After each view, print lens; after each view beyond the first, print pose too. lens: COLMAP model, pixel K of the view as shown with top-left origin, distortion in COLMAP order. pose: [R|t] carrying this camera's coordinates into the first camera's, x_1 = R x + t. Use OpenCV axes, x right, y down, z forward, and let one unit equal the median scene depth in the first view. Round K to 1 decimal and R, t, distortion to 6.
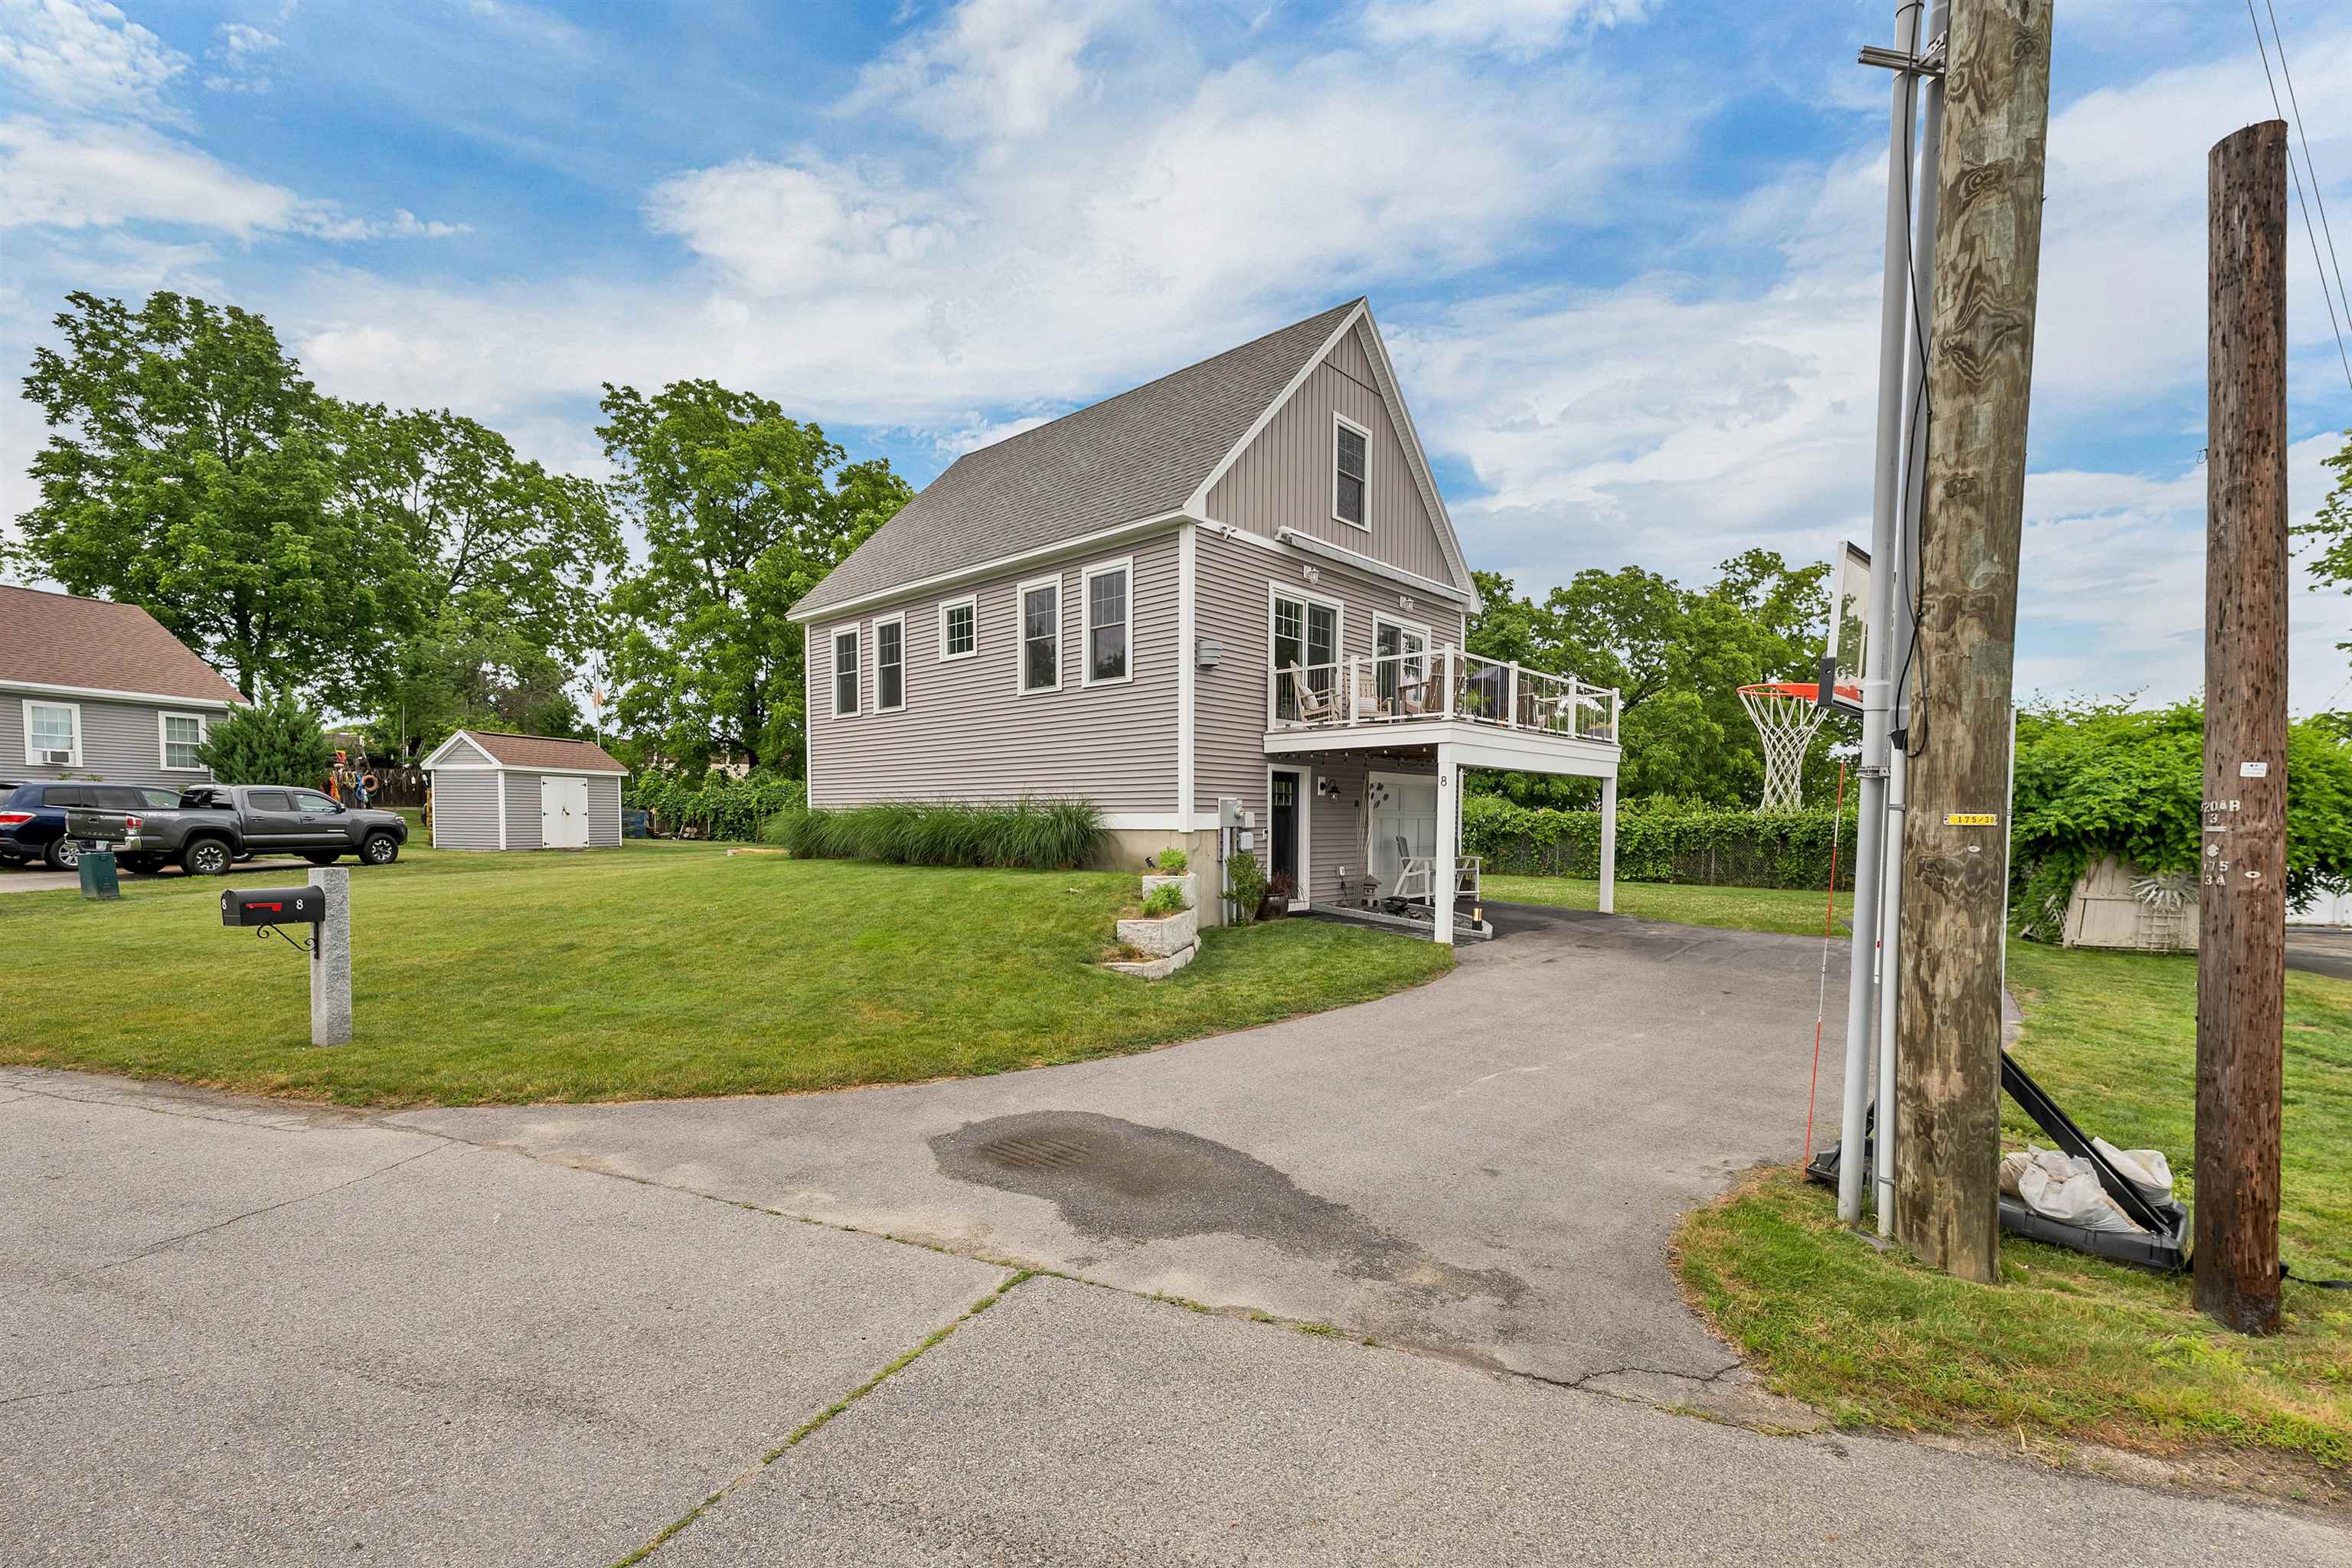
lens RADIAL K [[1009.2, 0, 1192.9], [0, 1009.2, 863.6], [0, 0, 1]] dist [0.000170, 0.000027]
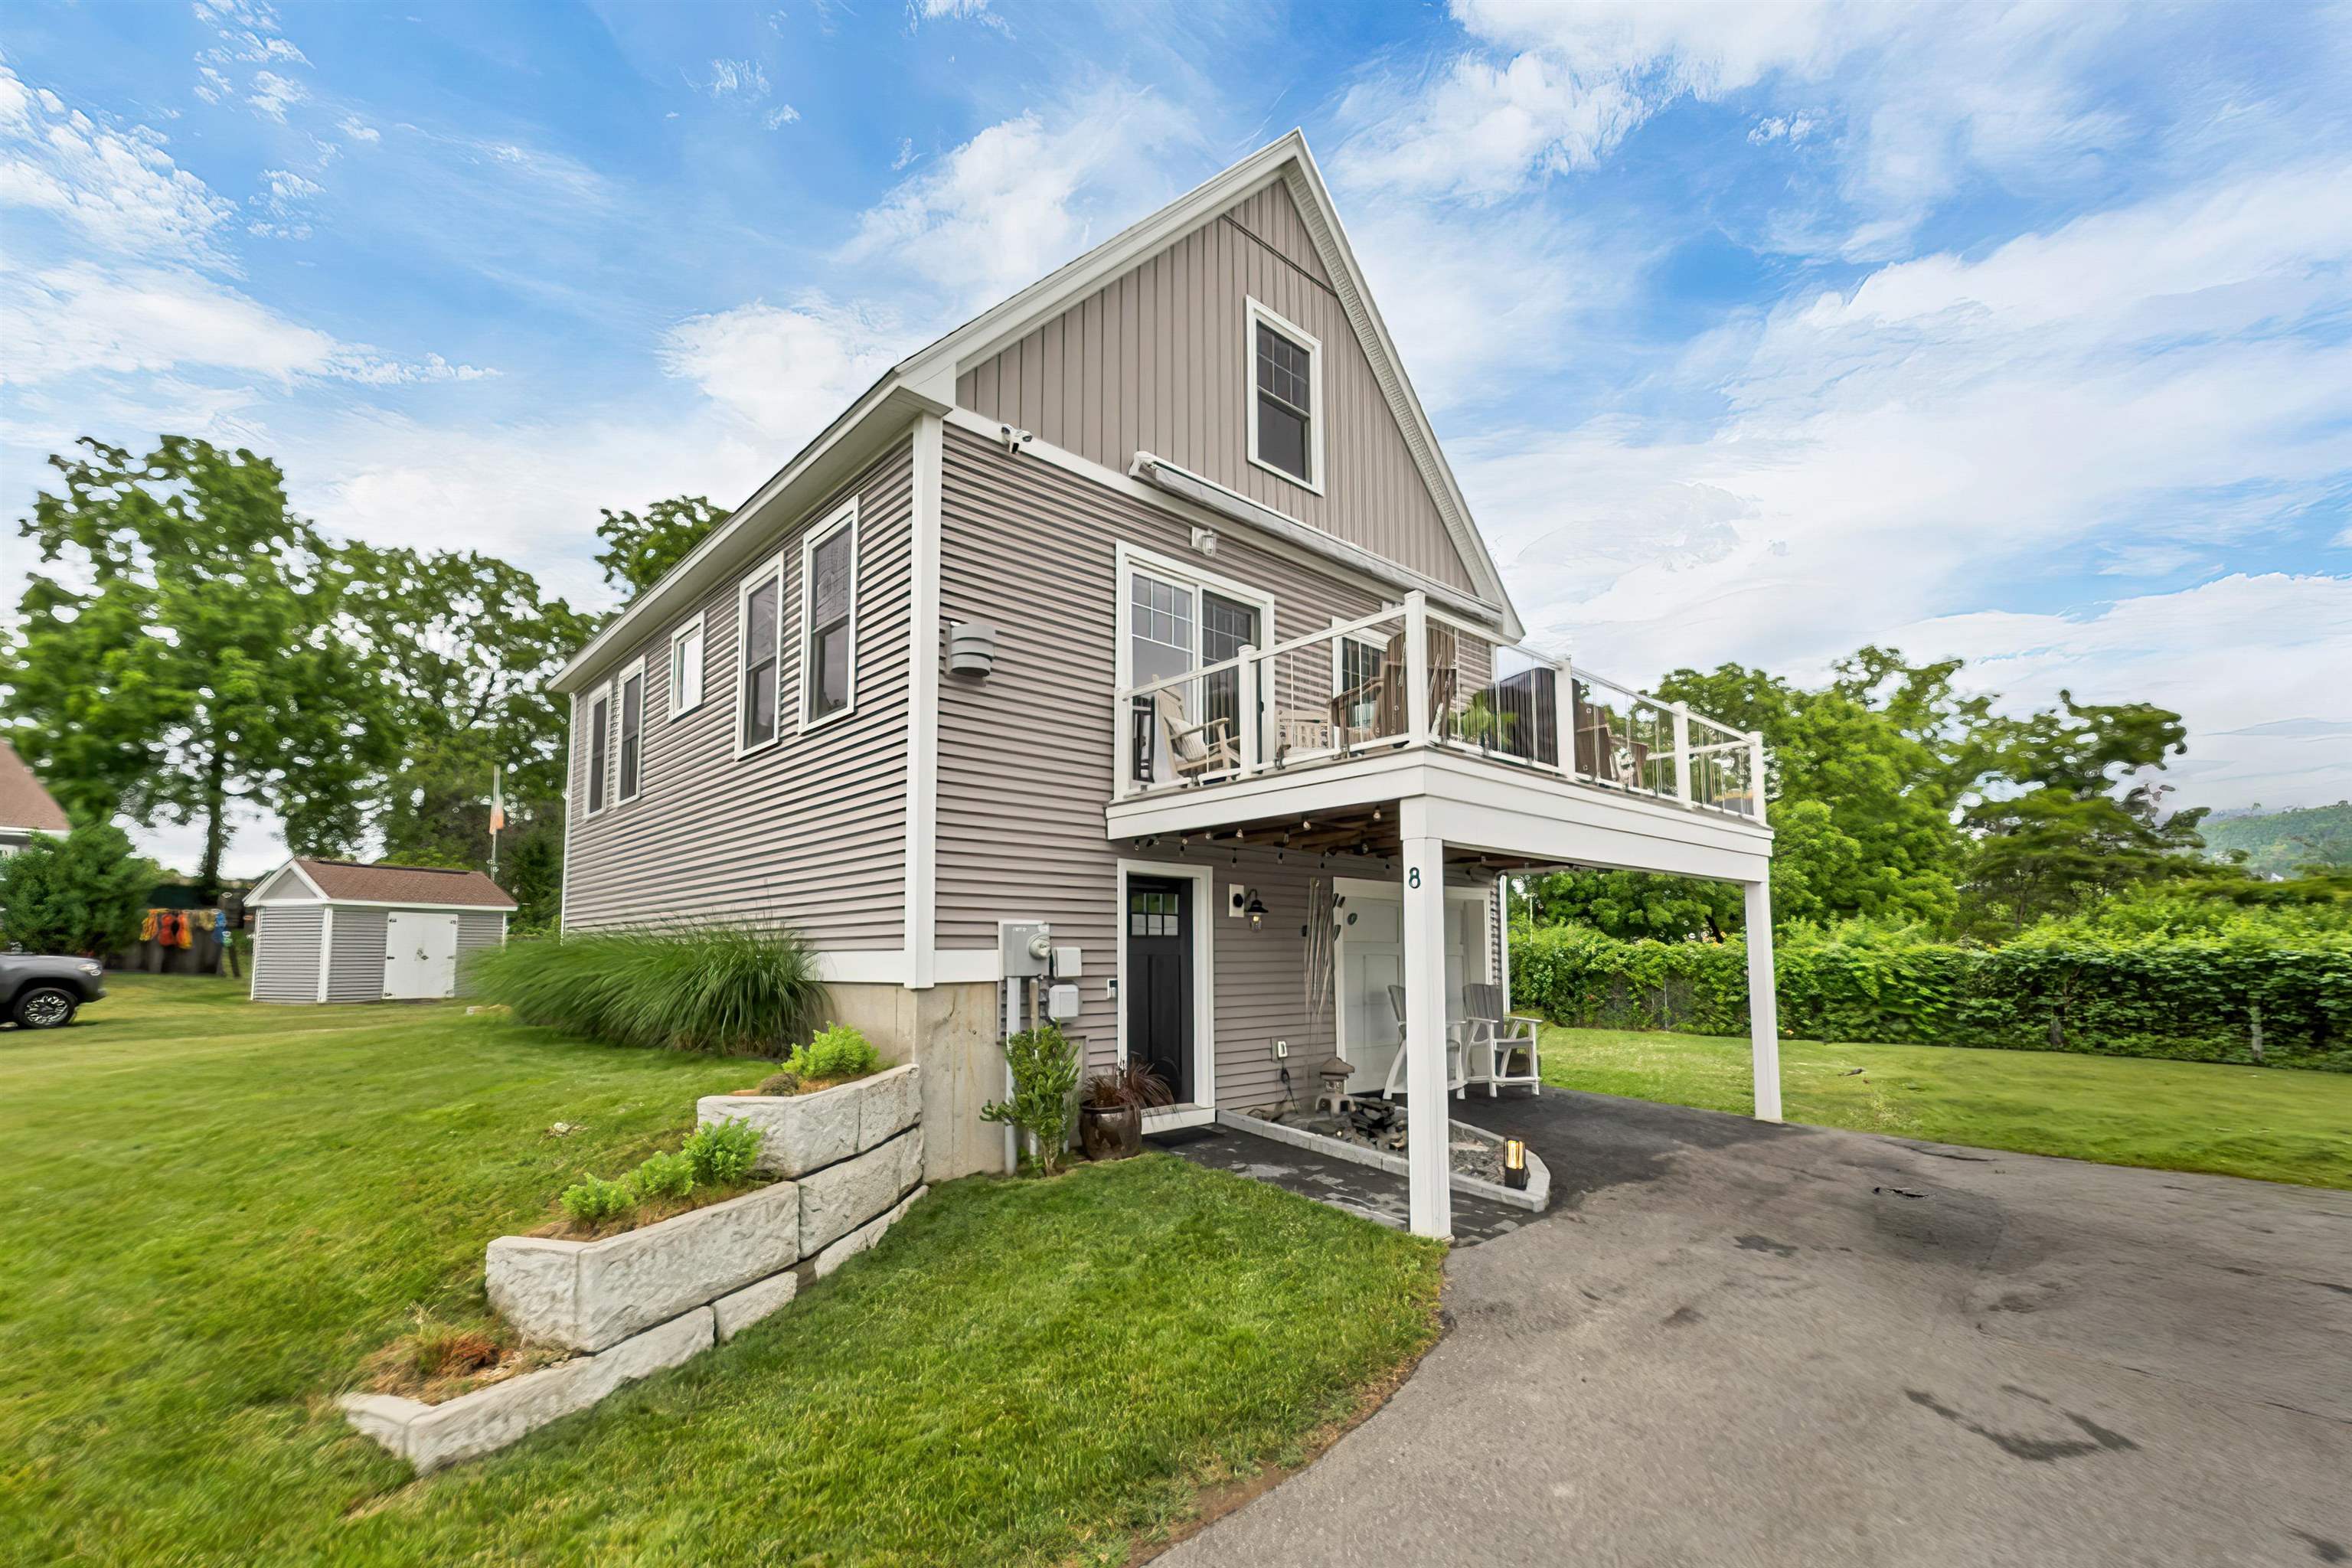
lens RADIAL K [[992.1, 0, 1185.4], [0, 992.1, 862.4], [0, 0, 1]] dist [0.008770, 0.000021]
pose [[0.995387, -0.017120, -0.094400, 0.134293], [0.004079, 0.990611, -0.136651, -0.018936], [0.095853, 0.135635, 0.986111, 0.386542]]
